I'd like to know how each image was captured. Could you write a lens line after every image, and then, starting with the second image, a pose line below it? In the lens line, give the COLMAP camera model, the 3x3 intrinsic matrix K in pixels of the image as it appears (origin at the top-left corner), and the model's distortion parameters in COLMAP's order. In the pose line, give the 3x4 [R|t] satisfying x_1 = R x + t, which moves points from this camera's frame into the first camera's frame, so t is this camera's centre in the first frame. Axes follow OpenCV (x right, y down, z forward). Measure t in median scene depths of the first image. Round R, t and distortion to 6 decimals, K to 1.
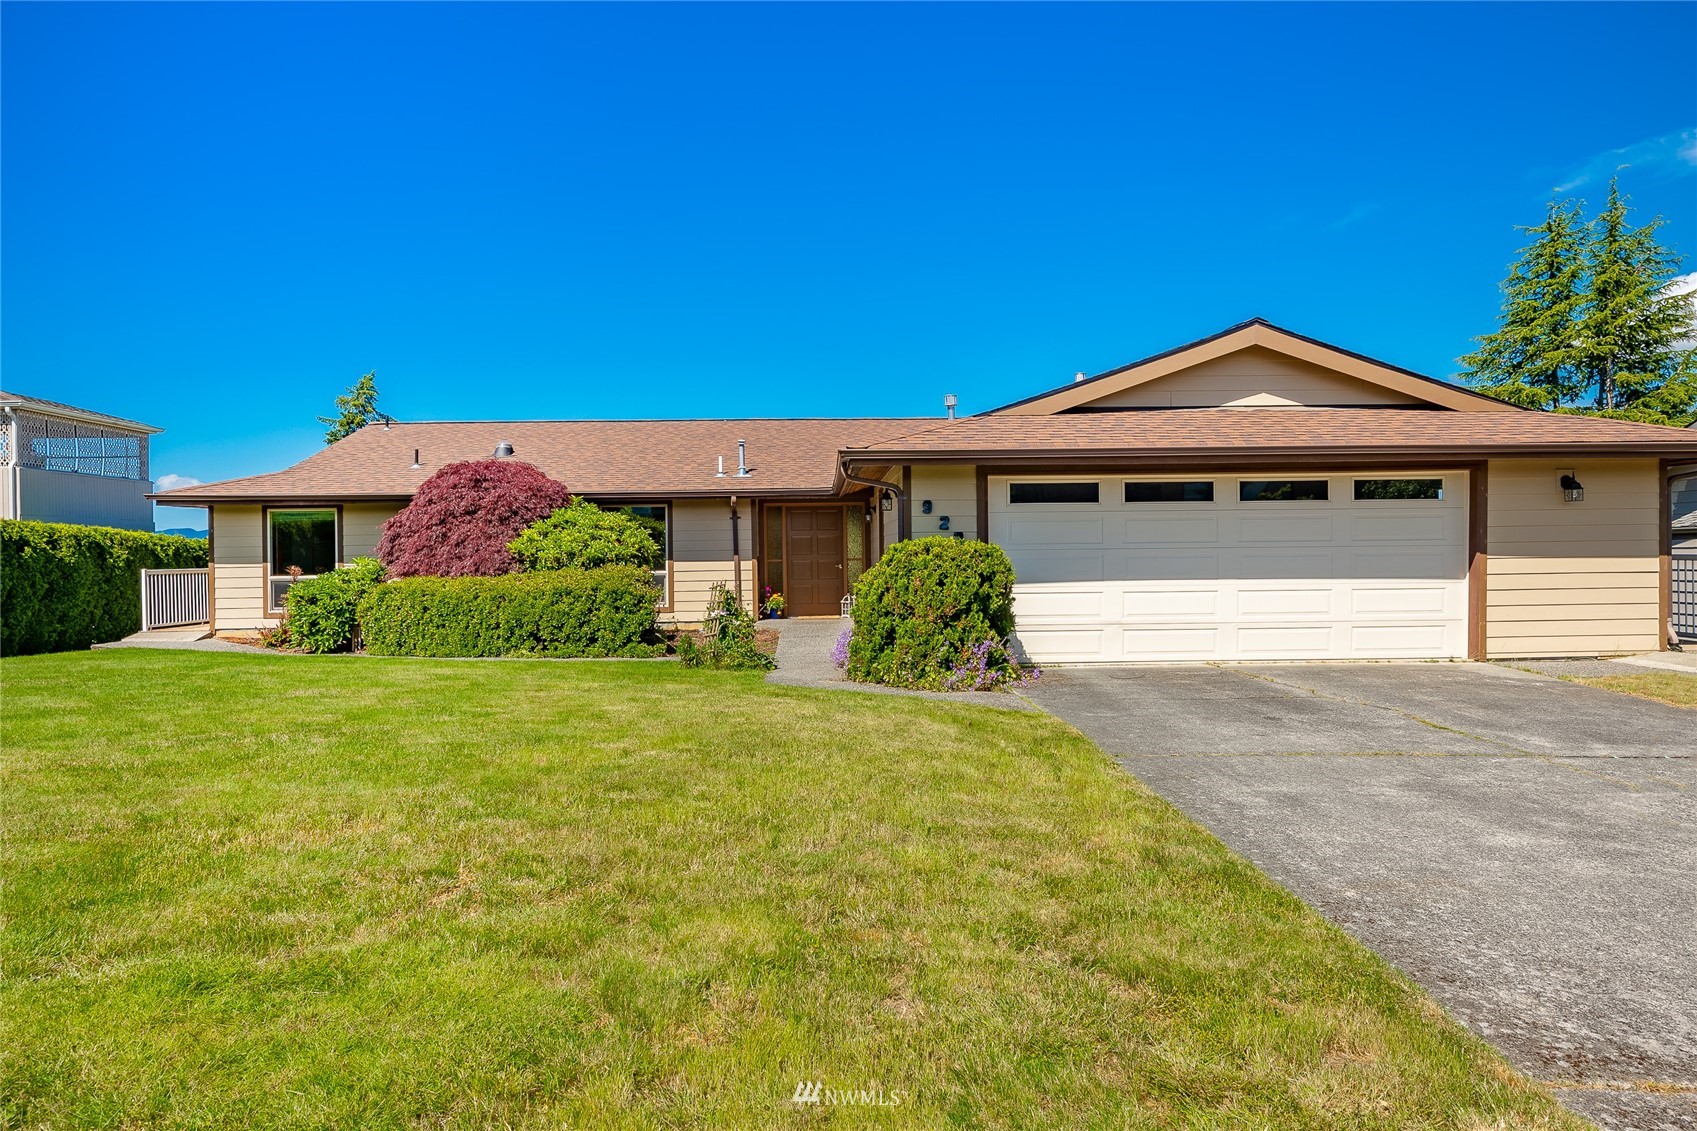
lens RADIAL K [[1114.4, 0, 848.5], [0, 1114.4, 565.5], [0, 0, 1]] dist [0.006018, 0.001076]
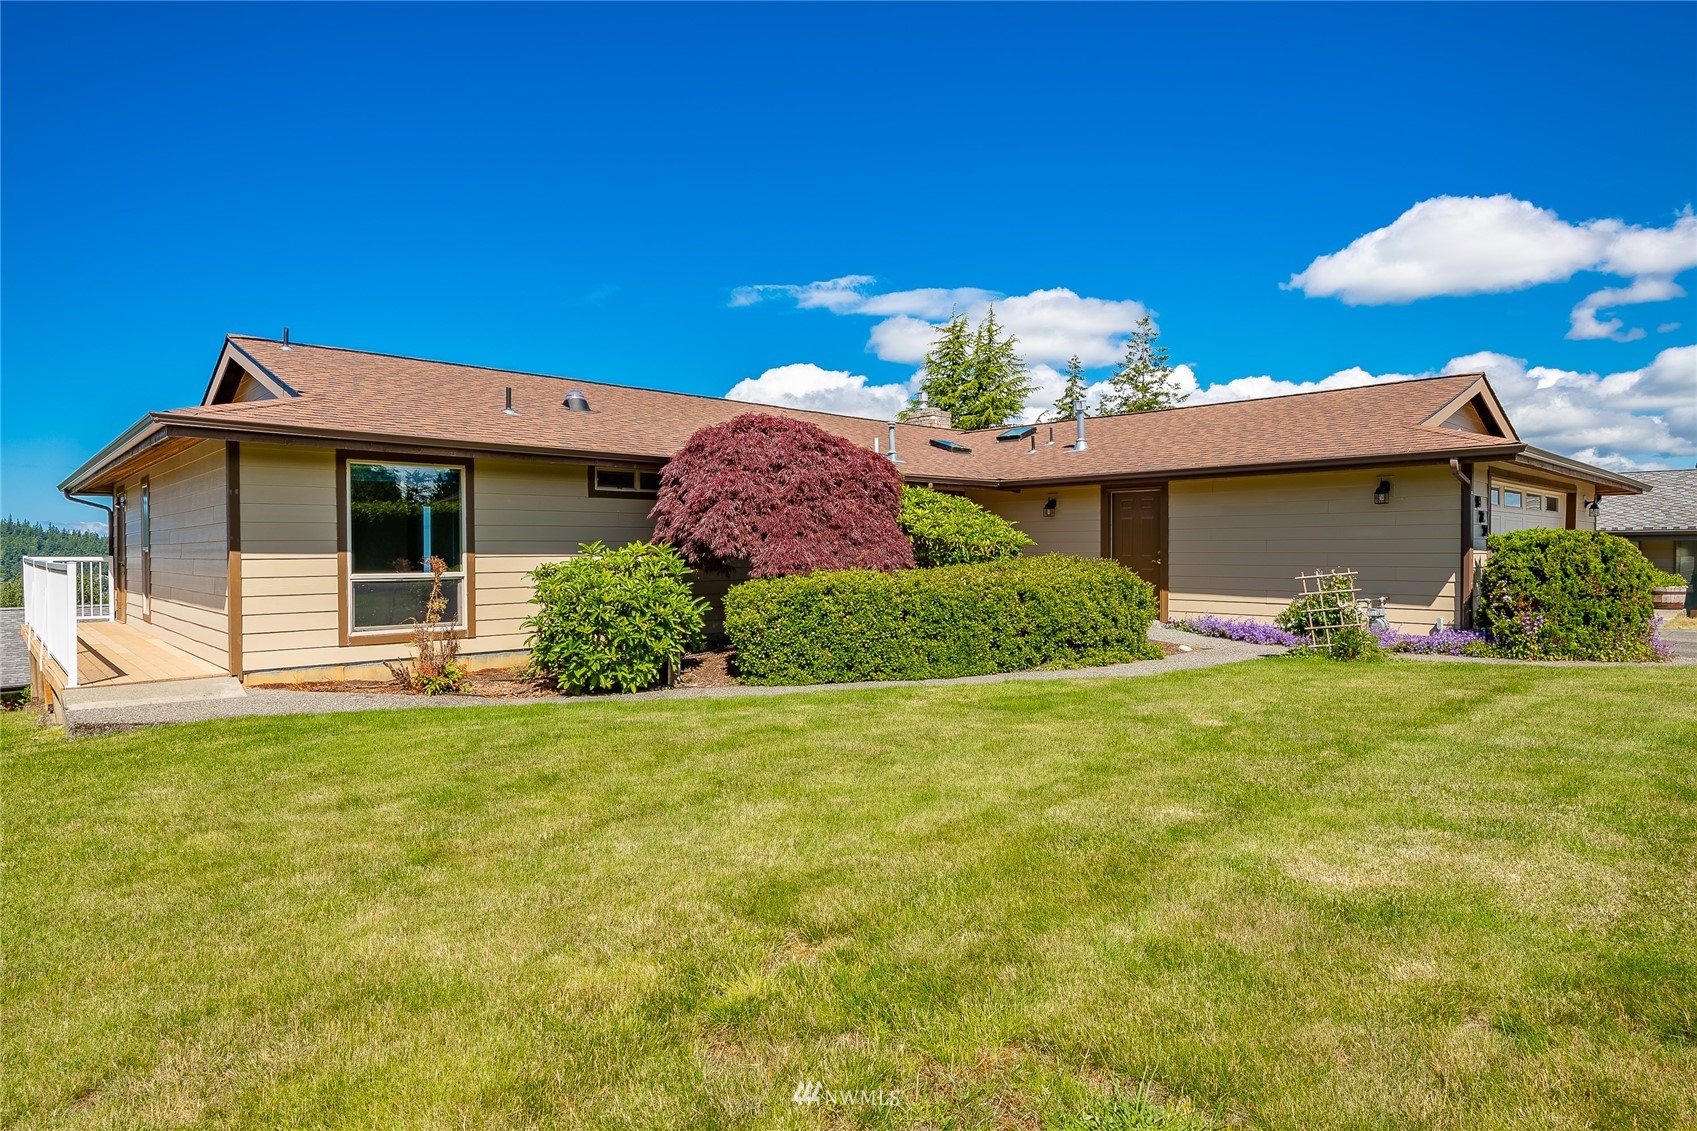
lens RADIAL K [[938.5, 0, 848.5], [0, 938.5, 565.5], [0, 0, 1]] dist [0.002924, 0.000528]
pose [[0.740626, -0.002406, 0.671914, -0.982451], [0.001905, 0.999997, 0.001482, 0.007497], [-0.671915, 0.000182, 0.740628, 0.691828]]
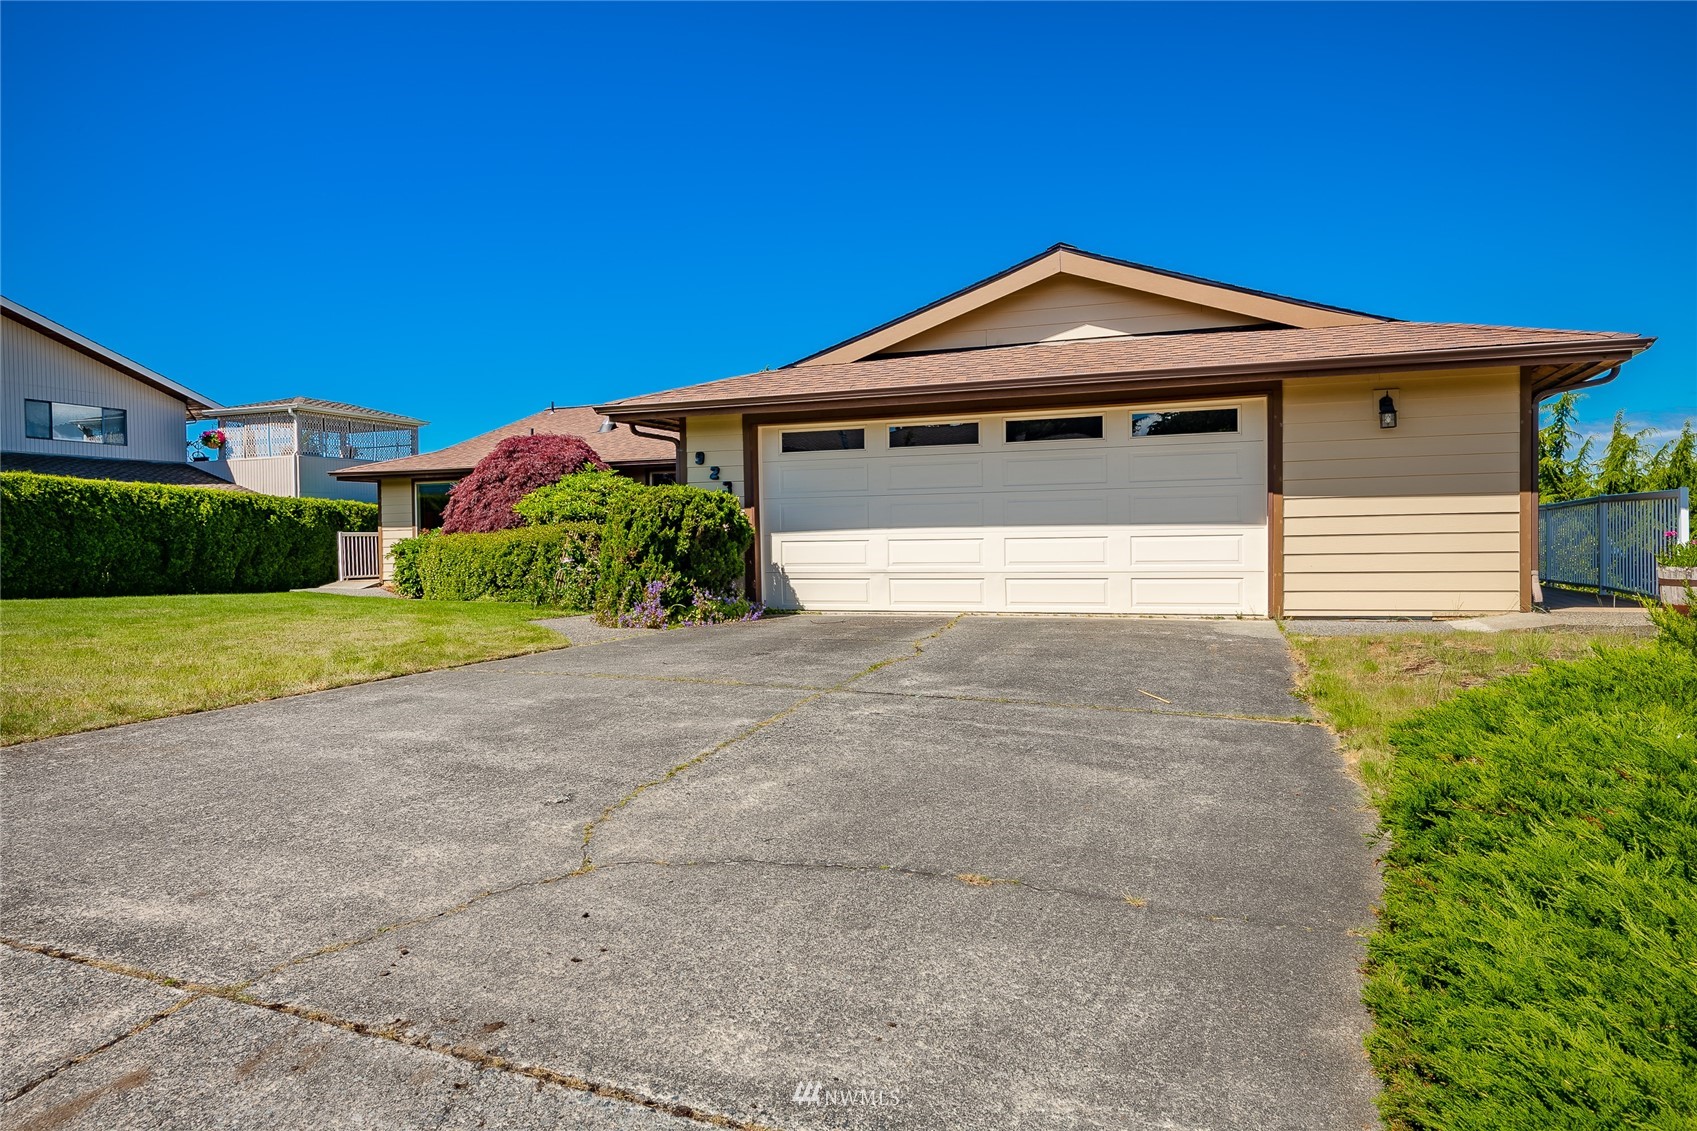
lens RADIAL K [[1114.4, 0, 848.5], [0, 1114.4, 565.5], [0, 0, 1]] dist [0.006018, 0.001076]
pose [[0.923449, 0.006567, -0.383666, 0.577040], [0.000285, 0.999842, 0.017801, 0.028446], [0.383722, -0.016548, 0.923301, 0.081841]]
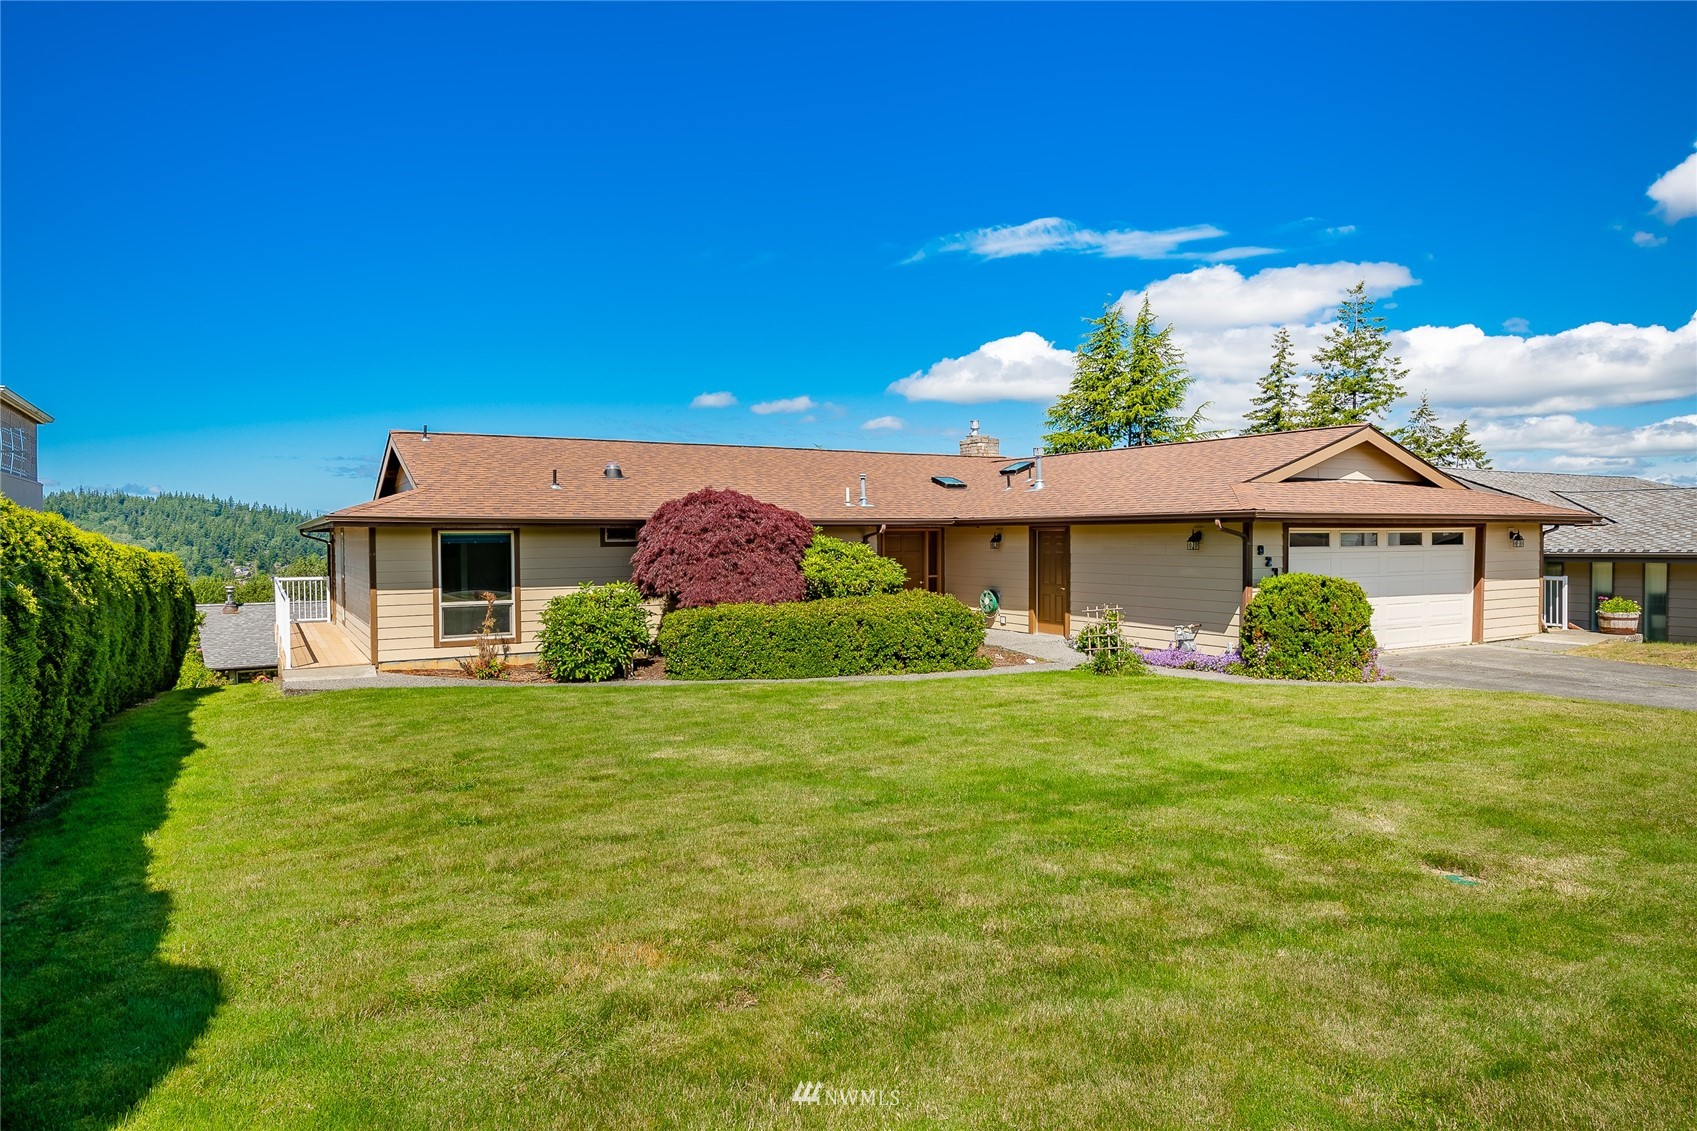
lens RADIAL K [[1018.3, 0, 848.5], [0, 1018.3, 565.5], [0, 0, 1]] dist [0.006565, 0.000517]
pose [[0.872134, -0.007320, 0.489213, -0.955682], [0.000122, 0.999891, 0.014745, -0.050183], [-0.489268, -0.012800, 0.872040, 0.139488]]
